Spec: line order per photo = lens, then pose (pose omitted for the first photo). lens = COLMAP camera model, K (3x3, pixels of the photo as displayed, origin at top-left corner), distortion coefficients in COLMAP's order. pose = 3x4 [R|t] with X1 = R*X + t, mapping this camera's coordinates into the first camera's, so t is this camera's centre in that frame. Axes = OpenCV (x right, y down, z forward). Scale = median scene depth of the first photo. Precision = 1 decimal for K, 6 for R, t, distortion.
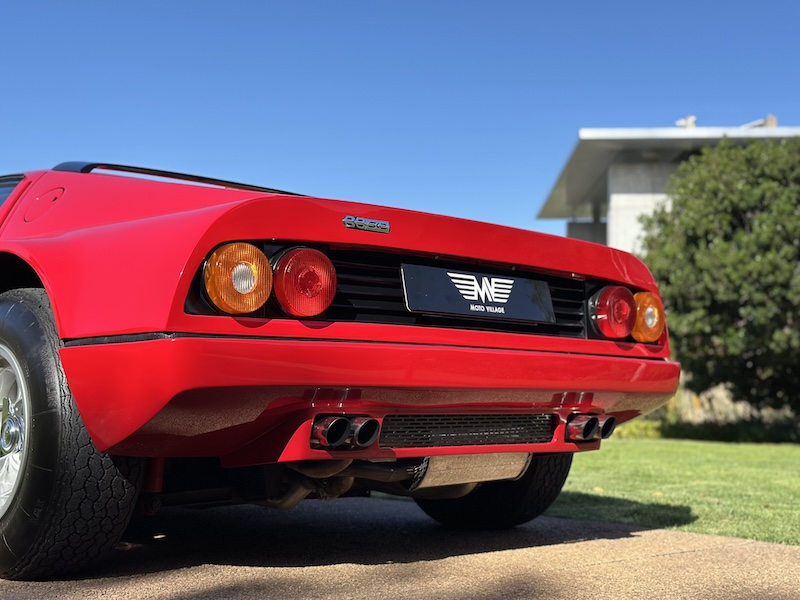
lens RADIAL K [[1132.9, 0, 404.8], [0, 1132.9, 313.6], [0, 0, 1]] dist [0.156321, 0.000000]
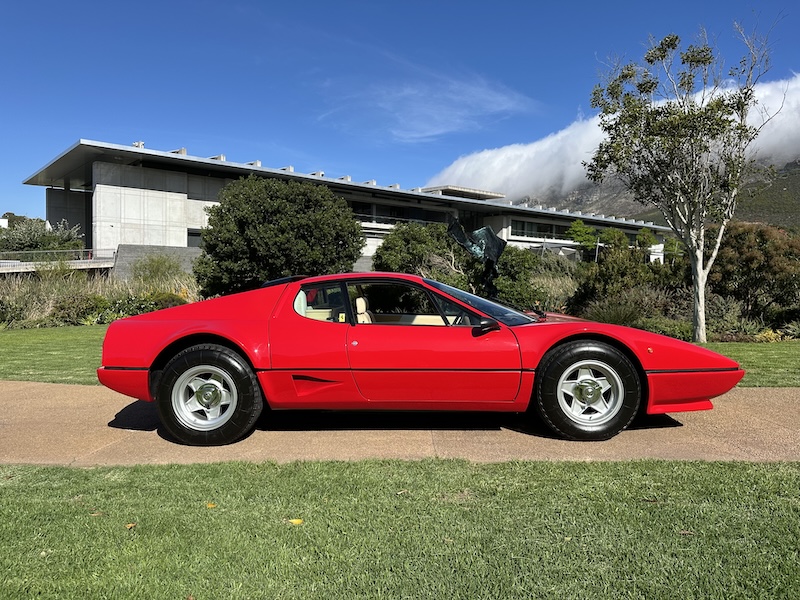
lens RADIAL K [[571.9, 0, 393.3], [0, 571.9, 299.4], [0, 0, 1]] dist [0.026353, -0.033910]
pose [[0.728739, -0.019538, 0.684513, -1.678729], [-0.045372, 0.996019, 0.076733, -0.143709], [-0.683287, -0.086976, 0.724951, 0.603575]]
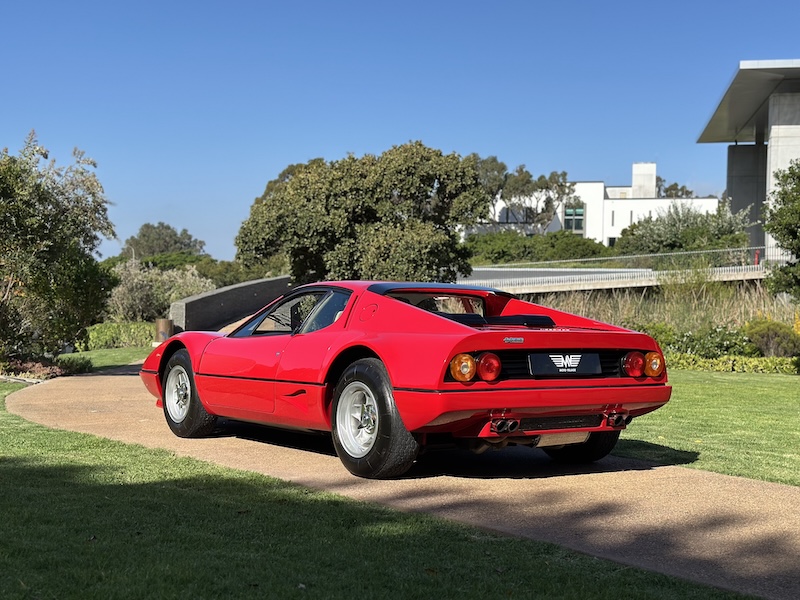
lens RADIAL K [[1132.9, 0, 403.6], [0, 1132.9, 299.1], [0, 0, 1]] dist [0.156321, 0.000000]
pose [[0.990099, 0.008810, -0.140094, 0.058646], [0.000133, 0.997969, 0.063698, -0.260900], [0.140371, -0.063087, 0.988087, -1.154965]]
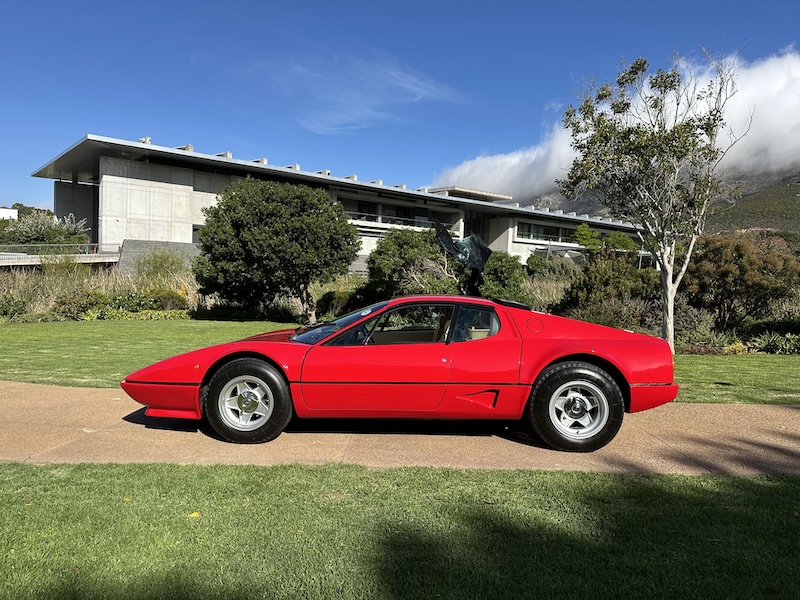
lens RADIAL K [[571.9, 0, 400.3], [0, 571.9, 306.4], [0, 0, 1]] dist [0.026353, -0.033910]
pose [[0.731764, -0.014281, 0.681409, -1.634146], [-0.067250, 0.993389, 0.093039, -0.241919], [-0.678233, -0.113907, 0.725965, 0.316038]]
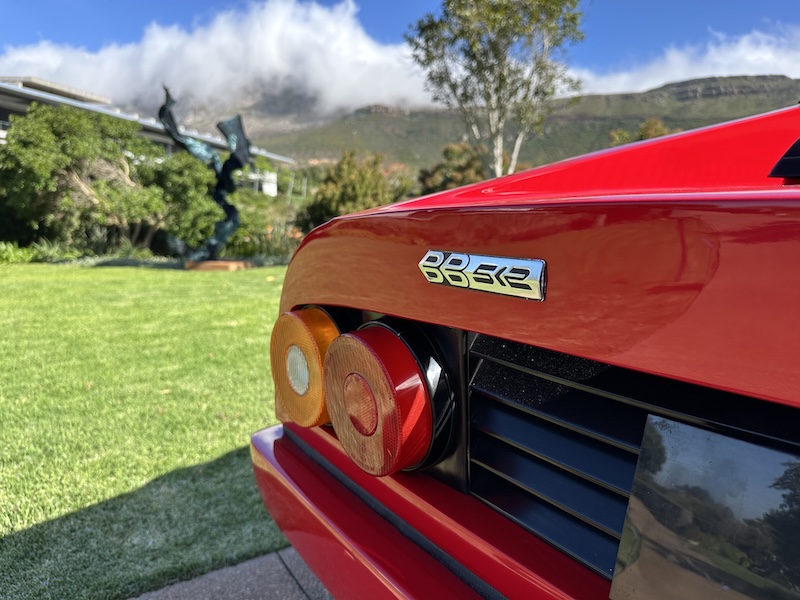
lens RADIAL K [[571.9, 0, 396.4], [0, 571.9, 308.4], [0, 0, 1]] dist [0.026353, -0.033910]
pose [[0.127685, -0.155917, 0.979483, -1.100834], [-0.082120, 0.982513, 0.167105, 0.075118], [-0.988409, -0.101772, 0.112648, 2.434790]]
